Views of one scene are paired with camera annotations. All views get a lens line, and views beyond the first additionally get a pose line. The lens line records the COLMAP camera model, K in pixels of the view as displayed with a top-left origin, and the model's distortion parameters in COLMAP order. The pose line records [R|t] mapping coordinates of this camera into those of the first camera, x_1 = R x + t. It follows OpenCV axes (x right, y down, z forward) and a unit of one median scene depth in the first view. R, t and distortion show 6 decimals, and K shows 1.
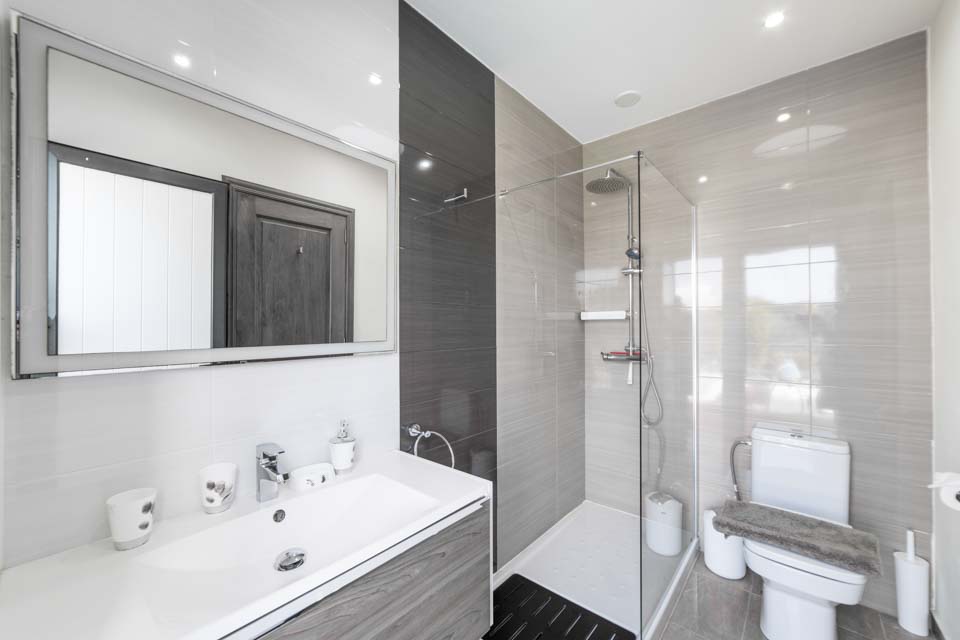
lens RADIAL K [[379.7, 0, 476.4], [0, 379.7, 323.4], [0, 0, 1]] dist [-0.003581, -0.000344]
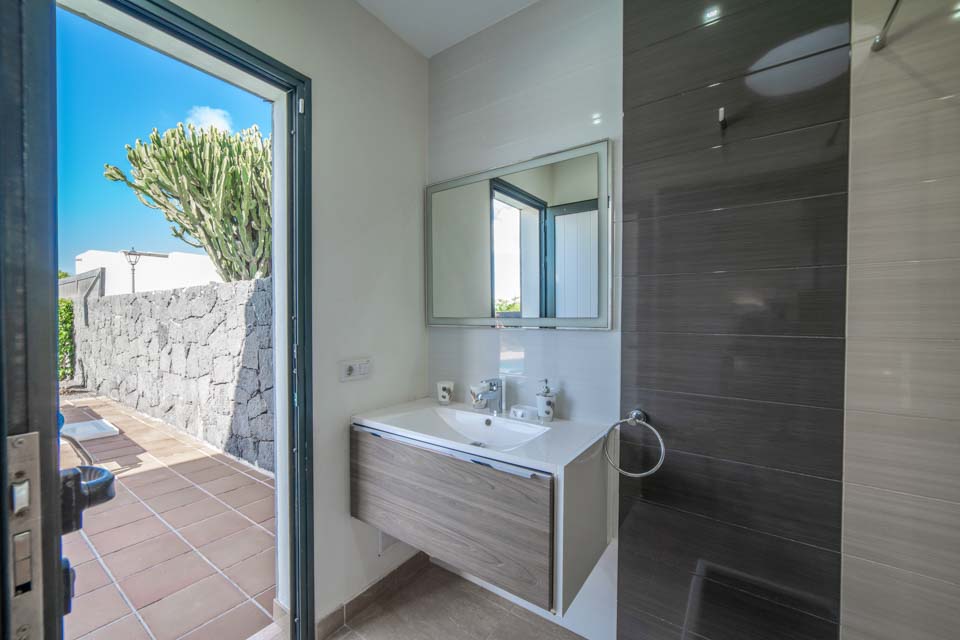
lens RADIAL K [[379.7, 0, 478.1], [0, 379.7, 319.0], [0, 0, 1]] dist [-0.003581, -0.000344]
pose [[0.097903, 0.009933, -0.995146, 1.099810], [0.005909, 0.999927, 0.010562, 0.051511], [0.995178, -0.006914, 0.097837, 0.819854]]
